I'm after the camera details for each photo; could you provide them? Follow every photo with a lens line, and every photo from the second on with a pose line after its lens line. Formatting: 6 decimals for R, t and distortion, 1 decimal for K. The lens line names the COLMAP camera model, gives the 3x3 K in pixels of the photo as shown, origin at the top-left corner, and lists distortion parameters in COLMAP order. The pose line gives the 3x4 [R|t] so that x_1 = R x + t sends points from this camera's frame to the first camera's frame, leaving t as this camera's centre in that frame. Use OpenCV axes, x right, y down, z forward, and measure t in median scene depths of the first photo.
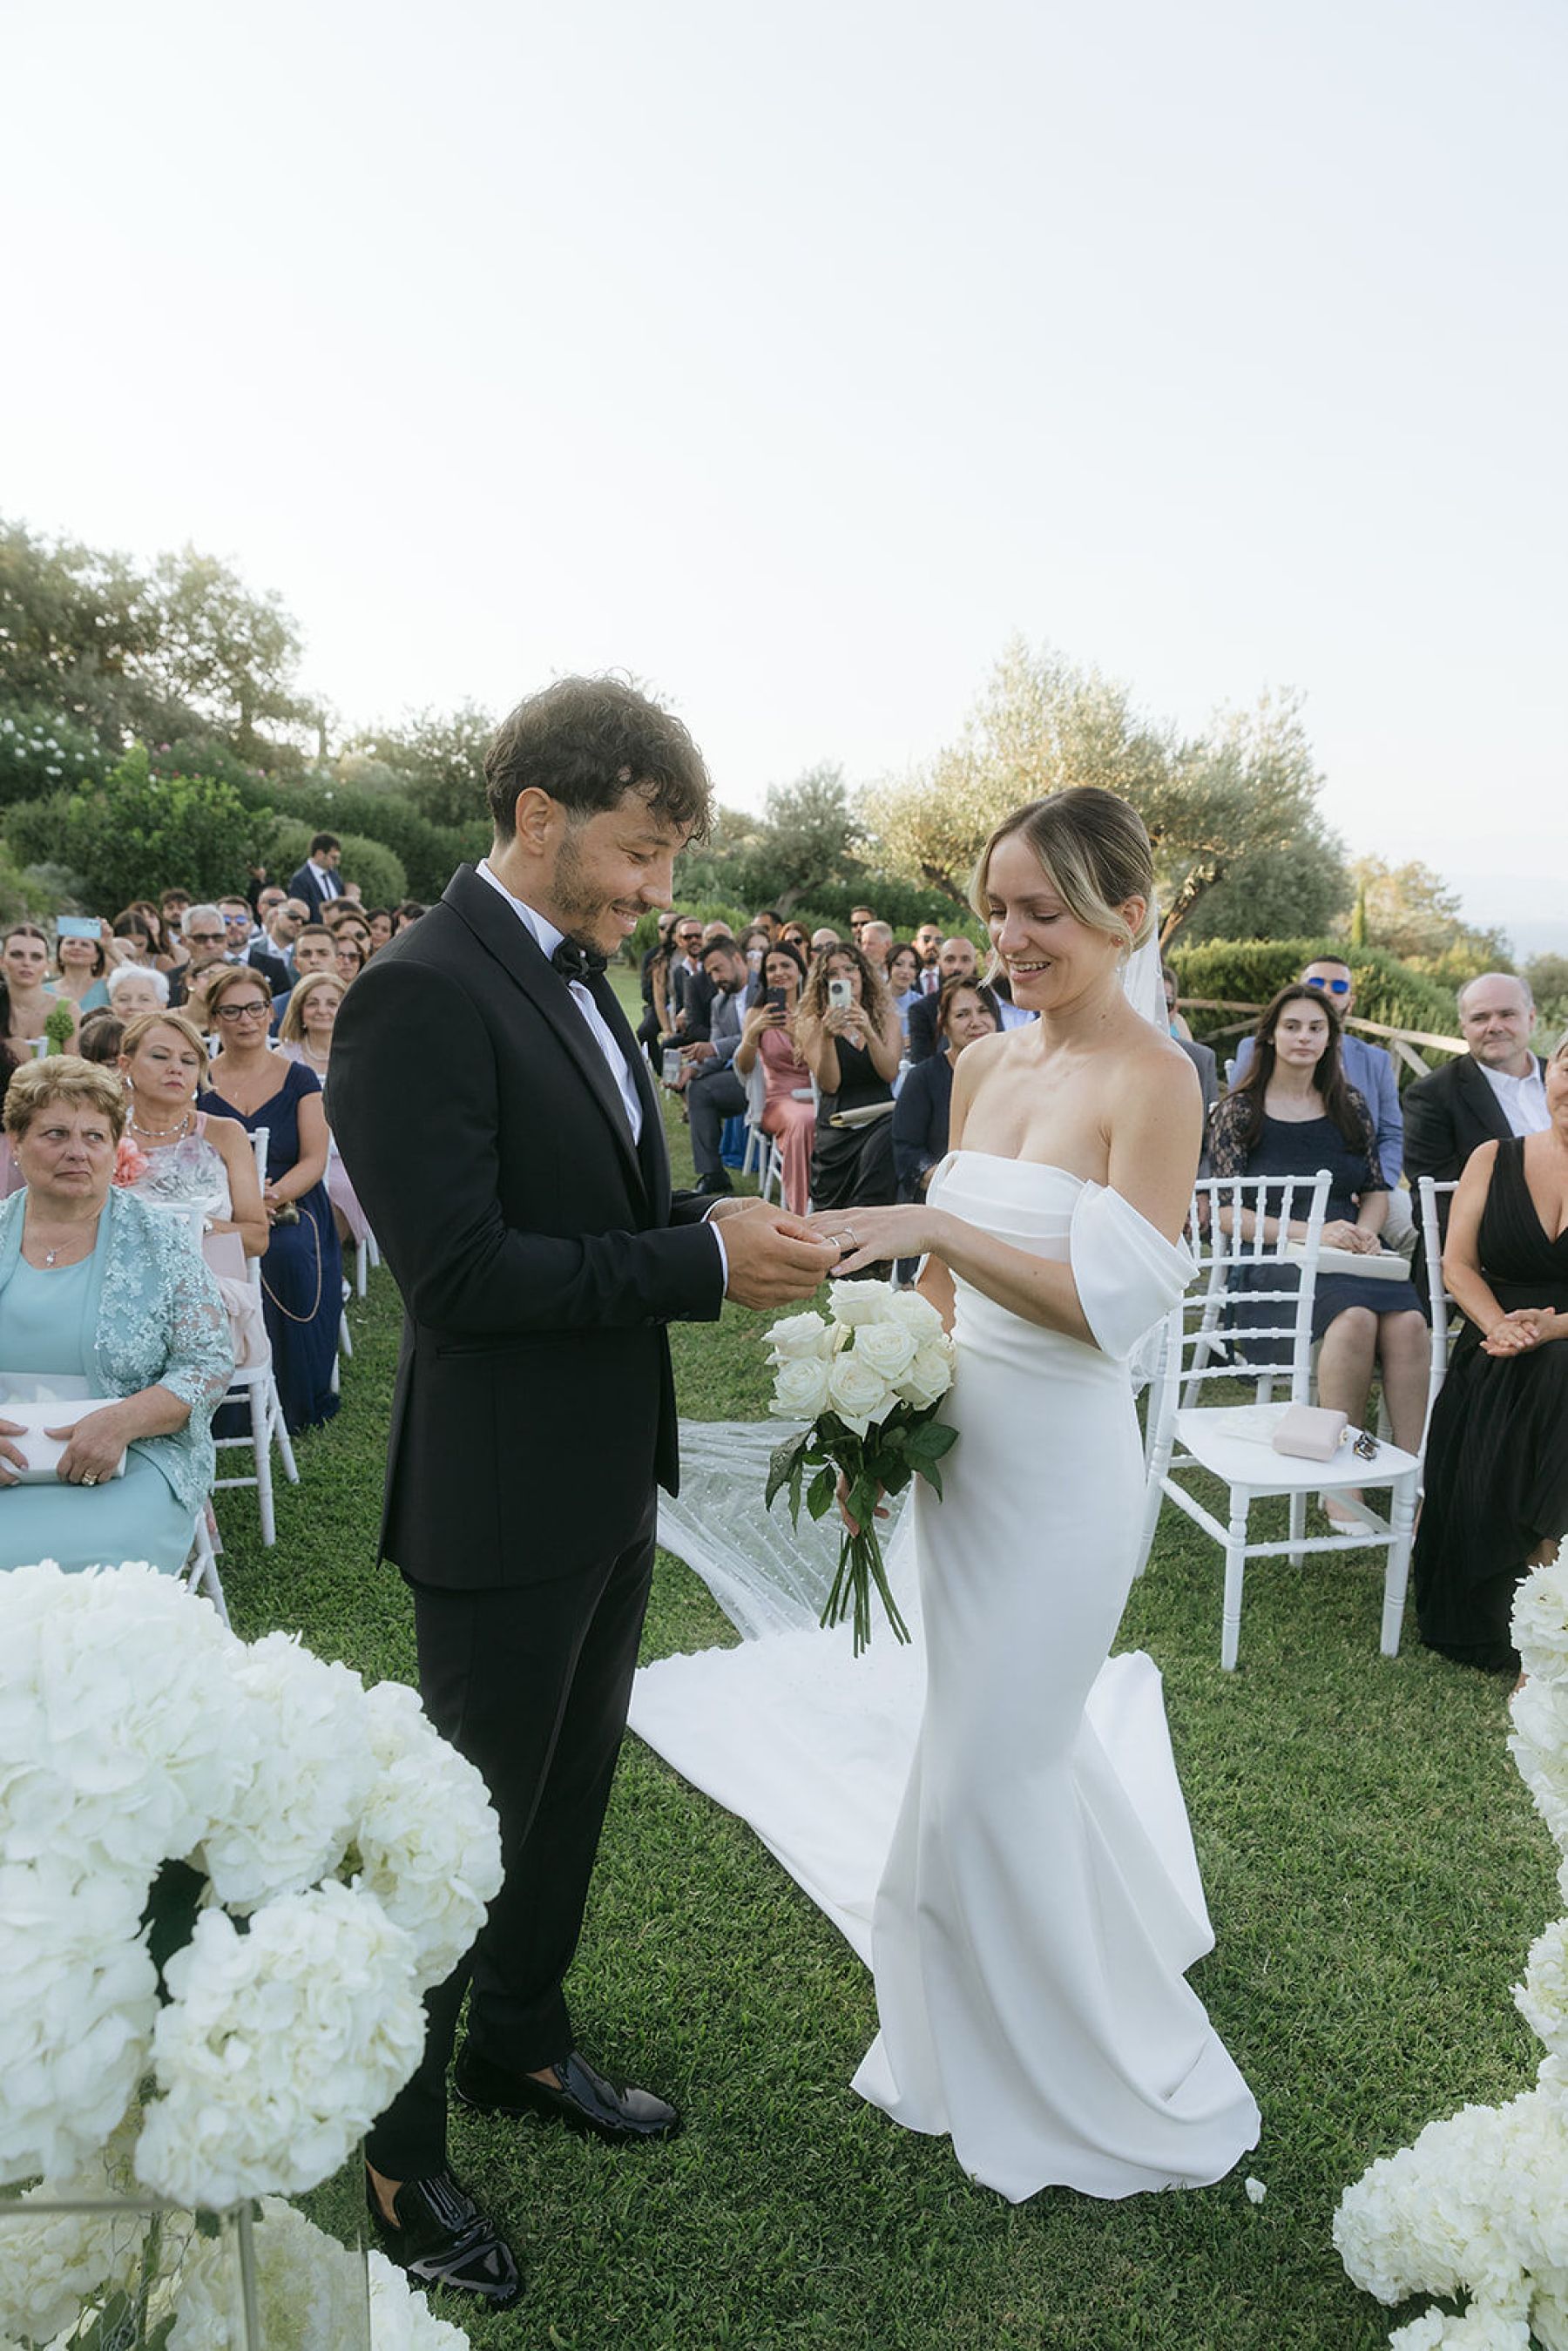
lens RADIAL K [[1551.9, 0, 801.1], [0, 1551.9, 1186.1], [0, 0, 1]] dist [0.001373, 0.003570]
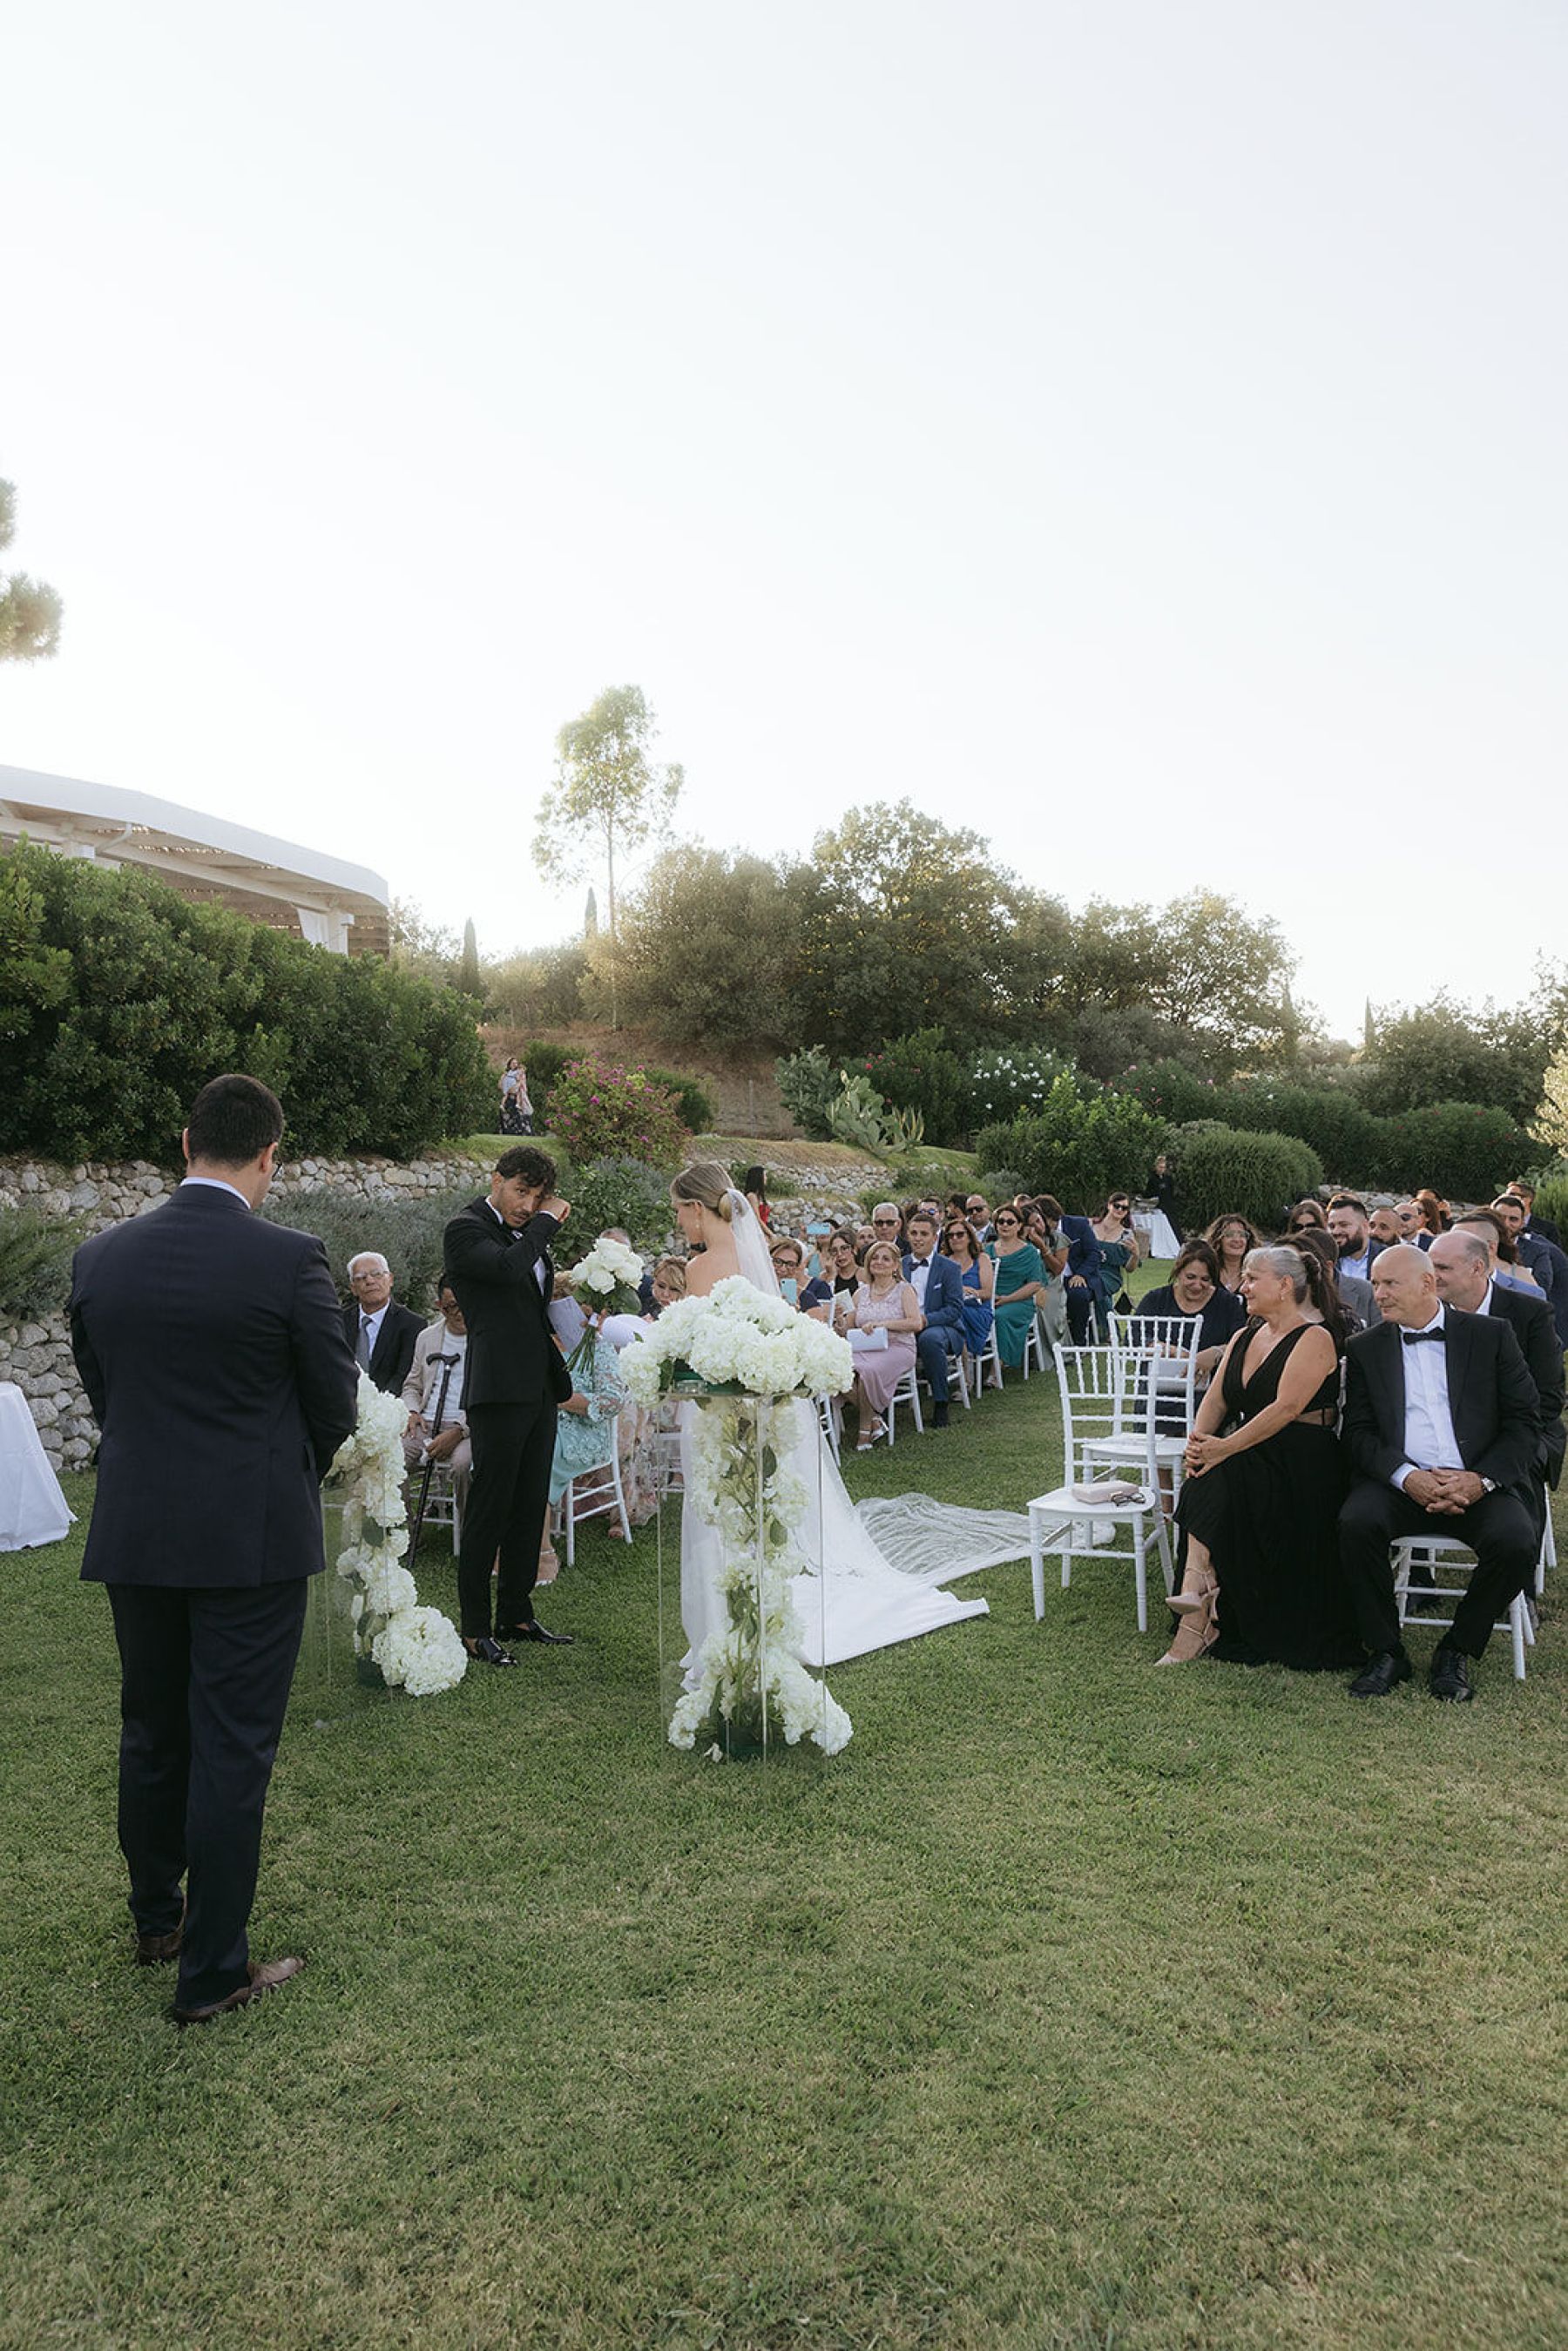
lens RADIAL K [[1547.8, 0, 798.7], [0, 1547.8, 1169.2], [0, 0, 1]] dist [0.004873, -0.001943]
pose [[0.790917, -0.046188, -0.610178, 0.110919], [-0.072805, 0.982962, -0.168777, 0.012220], [0.607577, 0.177912, 0.774079, -0.059196]]
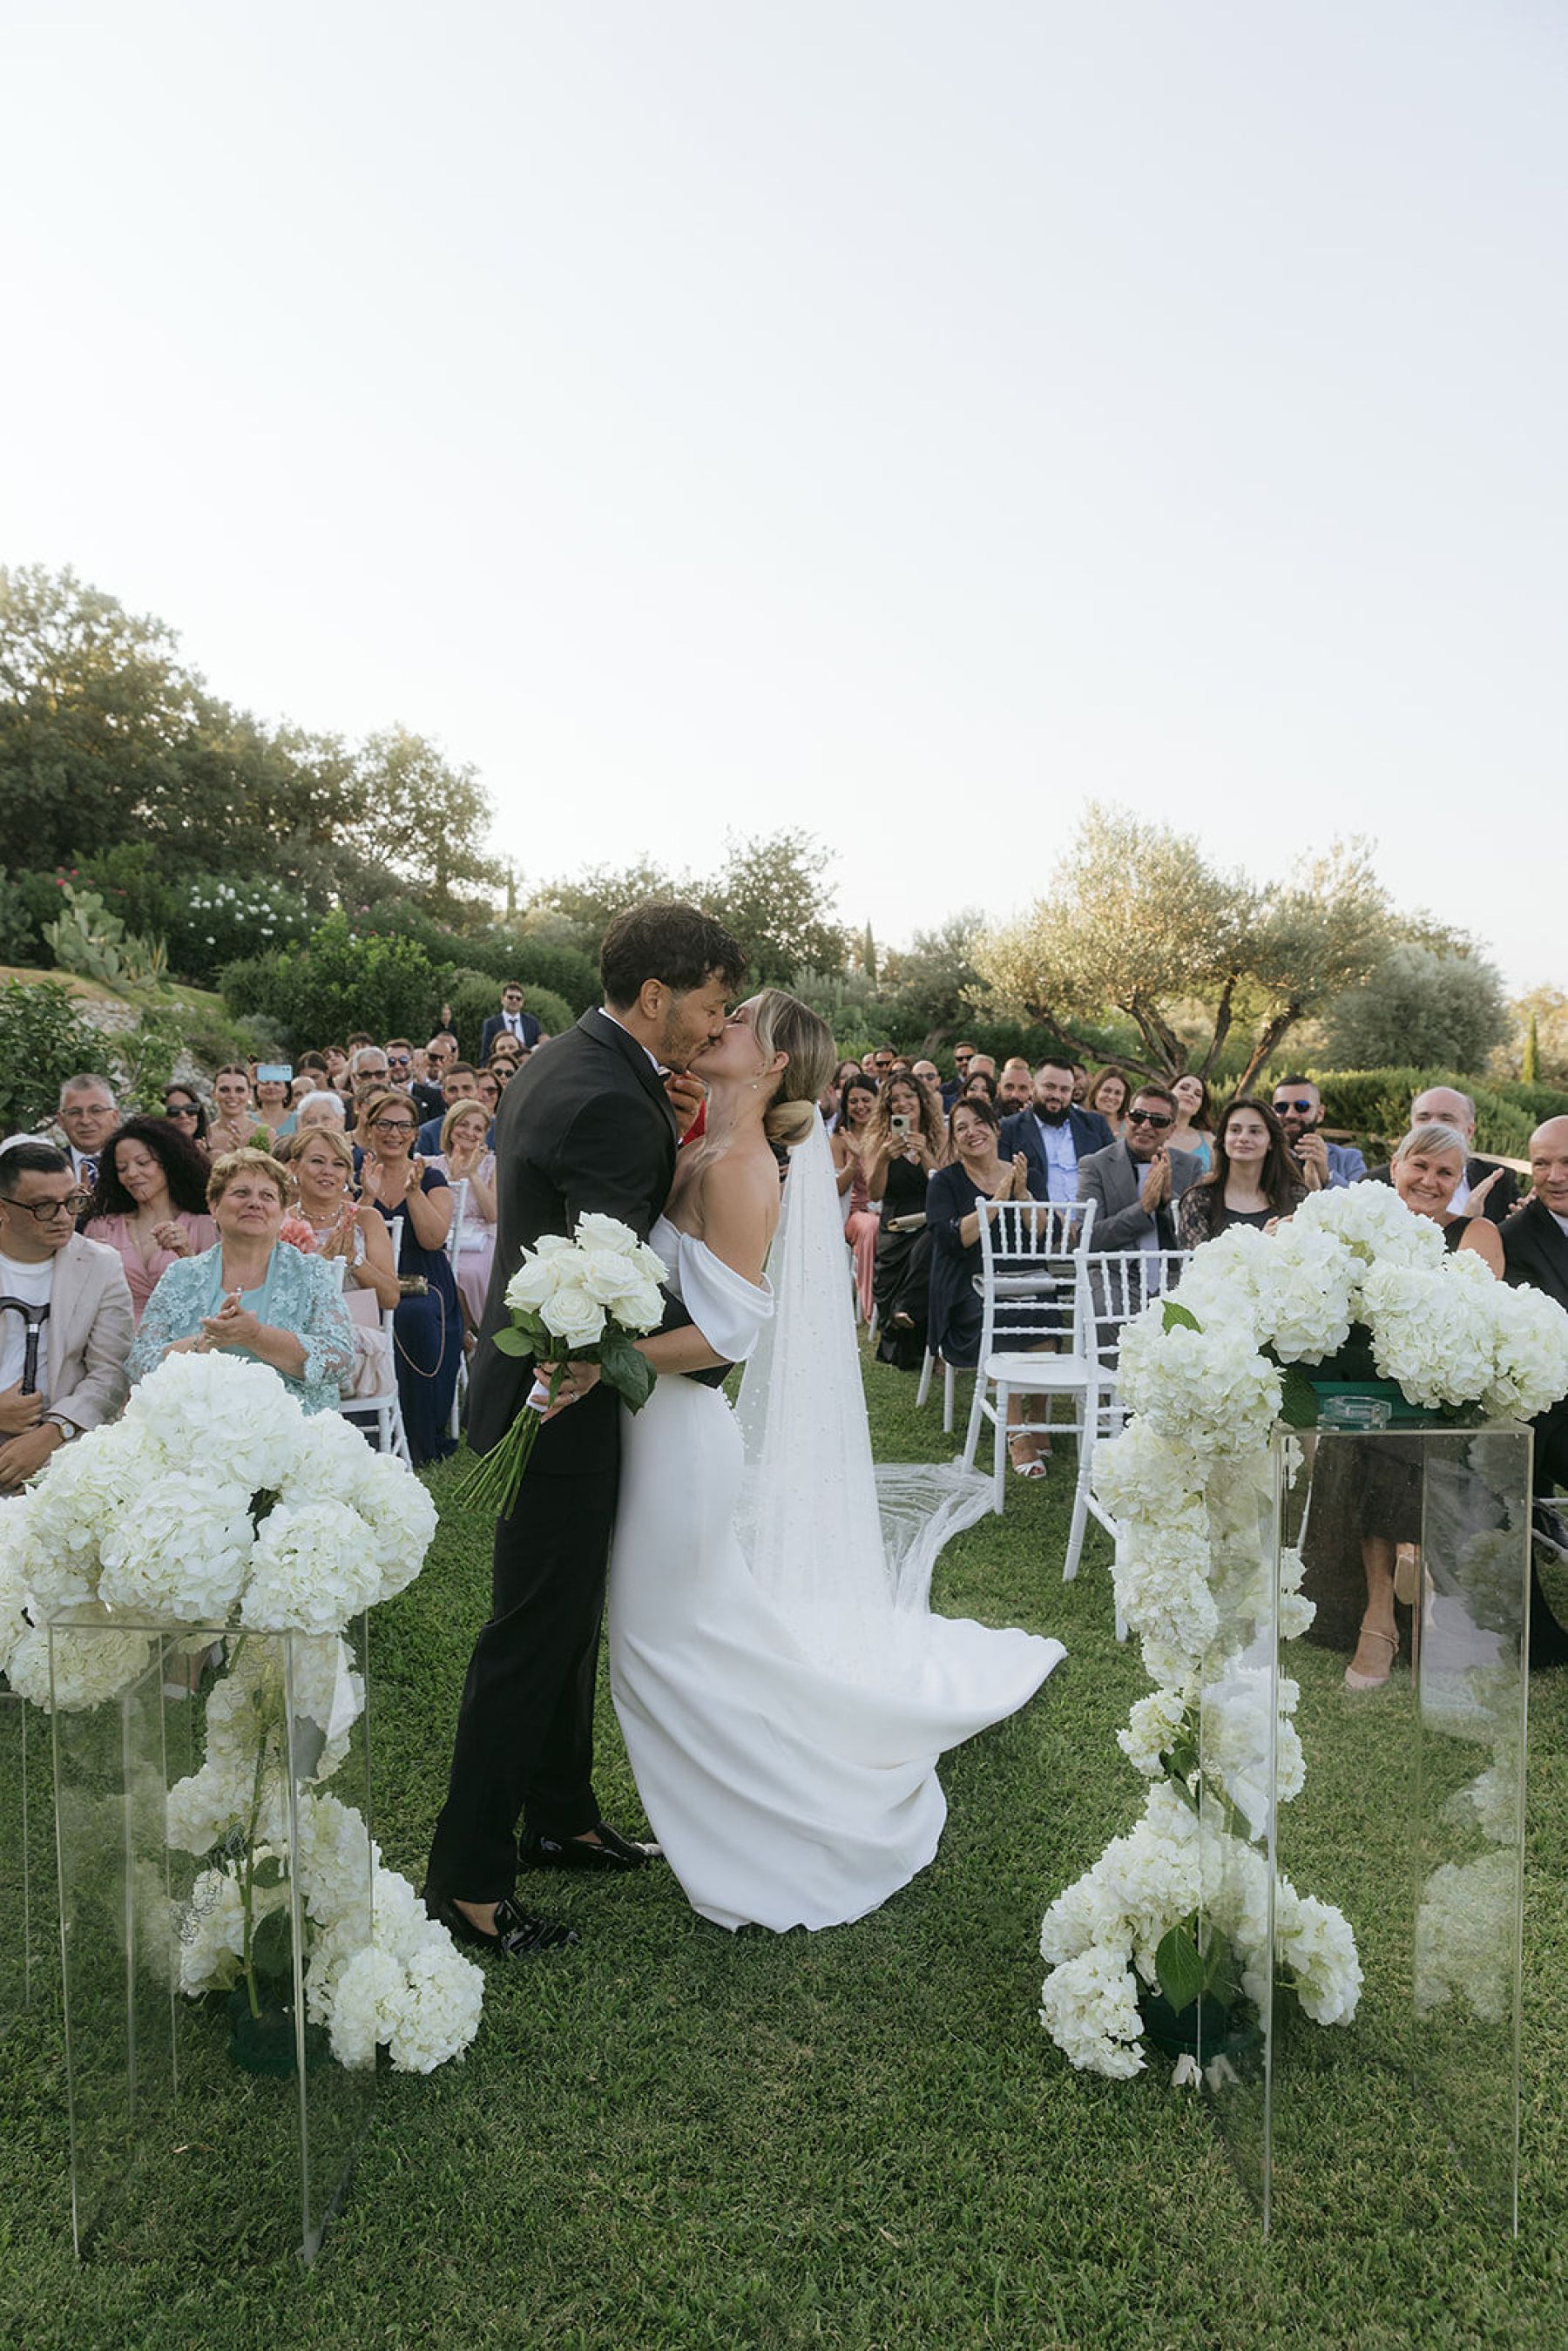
lens RADIAL K [[1548.9, 0, 784.0], [0, 1548.9, 1175.5], [0, 0, 1]] dist [0.010227, -0.003127]
pose [[0.992786, -0.002258, -0.119879, 0.015443], [-0.009137, 0.995490, -0.094422, 0.005857], [0.119551, 0.094836, 0.988288, -0.029192]]
